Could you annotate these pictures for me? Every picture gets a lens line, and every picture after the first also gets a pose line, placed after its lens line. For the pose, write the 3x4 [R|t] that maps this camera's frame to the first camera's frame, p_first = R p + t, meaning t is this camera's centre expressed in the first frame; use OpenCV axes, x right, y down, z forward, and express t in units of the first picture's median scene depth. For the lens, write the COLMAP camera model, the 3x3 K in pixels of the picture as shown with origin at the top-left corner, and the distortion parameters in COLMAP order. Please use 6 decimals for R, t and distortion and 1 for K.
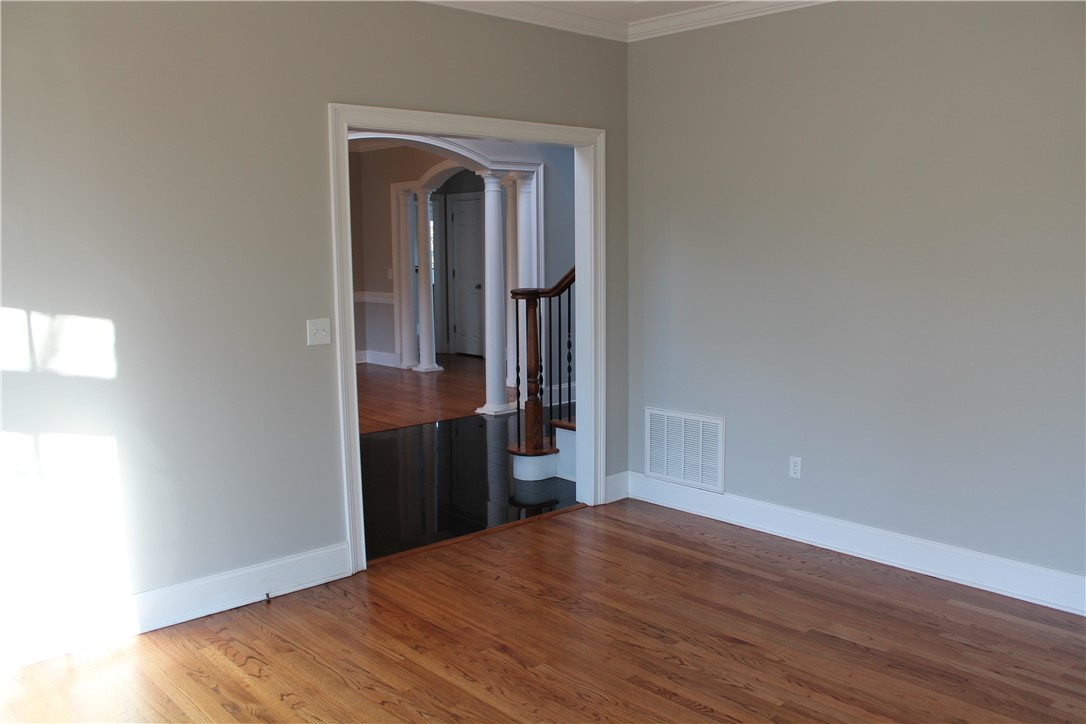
lens RADIAL K [[924.3, 0, 540.6], [0, 924.3, 390.2], [0, 0, 1]] dist [-0.162374, 0.138375]
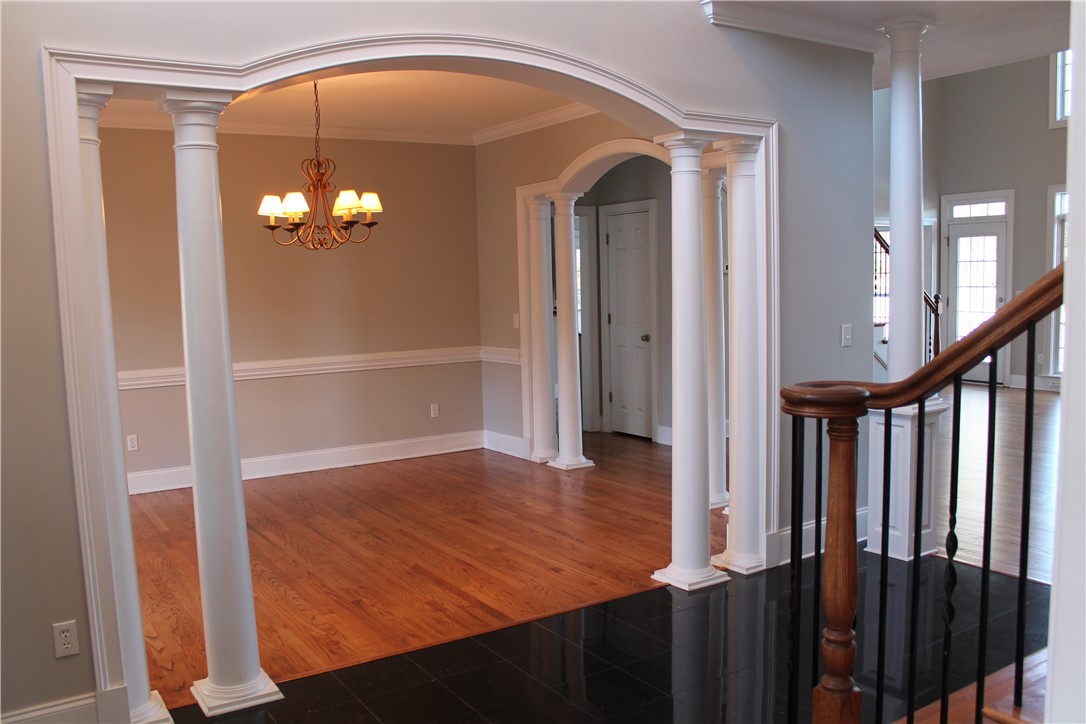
lens RADIAL K [[924.3, 0, 540.6], [0, 924.3, 390.2], [0, 0, 1]] dist [-0.162374, 0.138375]
pose [[0.986826, 0.001023, -0.161782, -0.036373], [-0.007387, 0.999222, -0.038741, -0.050276], [0.161617, 0.039425, 0.986066, 0.339315]]
